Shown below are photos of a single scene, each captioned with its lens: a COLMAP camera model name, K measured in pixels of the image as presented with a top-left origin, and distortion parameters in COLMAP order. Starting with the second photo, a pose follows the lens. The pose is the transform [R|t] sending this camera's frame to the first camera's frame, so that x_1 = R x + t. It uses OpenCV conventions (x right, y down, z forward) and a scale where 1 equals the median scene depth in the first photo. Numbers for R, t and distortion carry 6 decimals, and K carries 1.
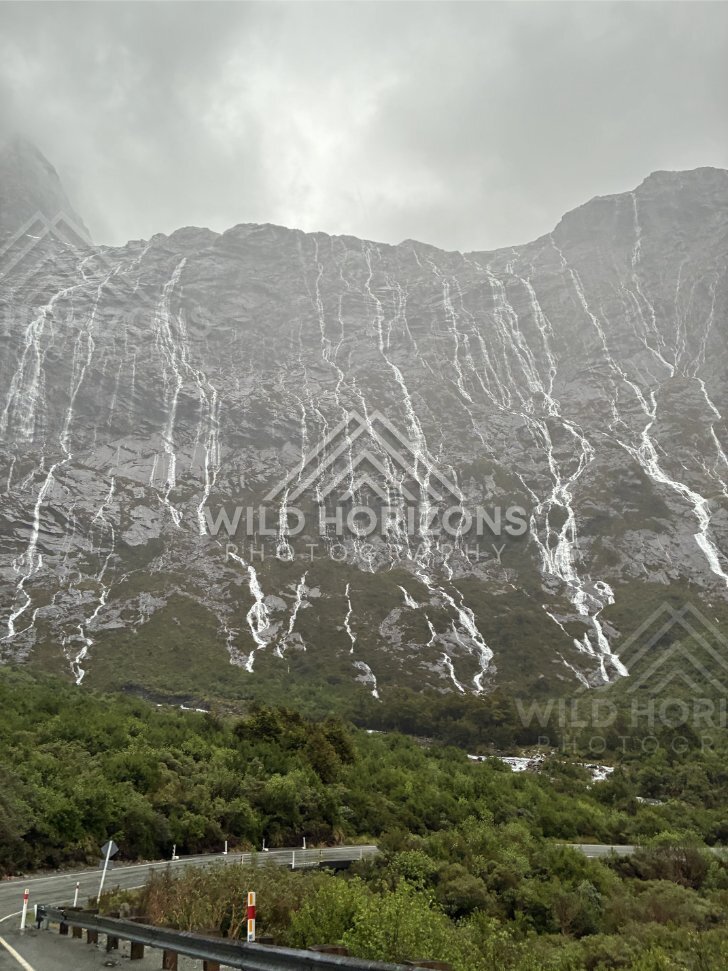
lens RADIAL K [[720.1, 0, 356.8], [0, 720.1, 485.3], [0, 0, 1]] dist [0.049194, -0.059878]
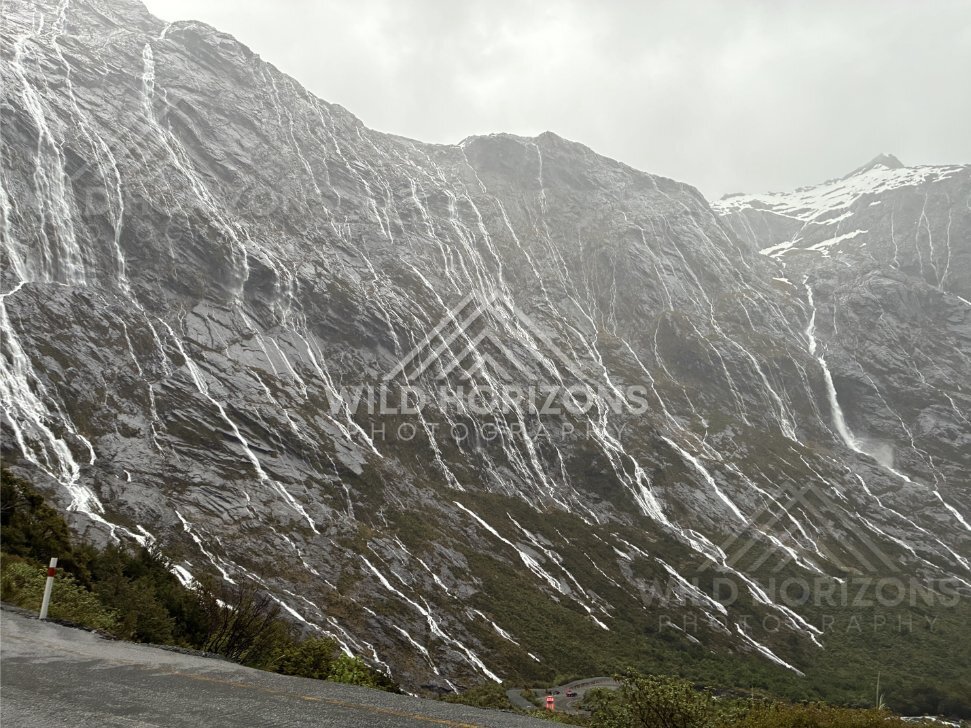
lens RADIAL K [[720.1, 0, 480.7], [0, 720.1, 361.3], [0, 0, 1]] dist [0.049194, -0.059878]
pose [[0.774008, 0.161652, 0.612192, -0.554028], [-0.194713, 0.980777, -0.012799, -0.051018], [-0.602493, -0.109295, 0.790605, 0.168650]]
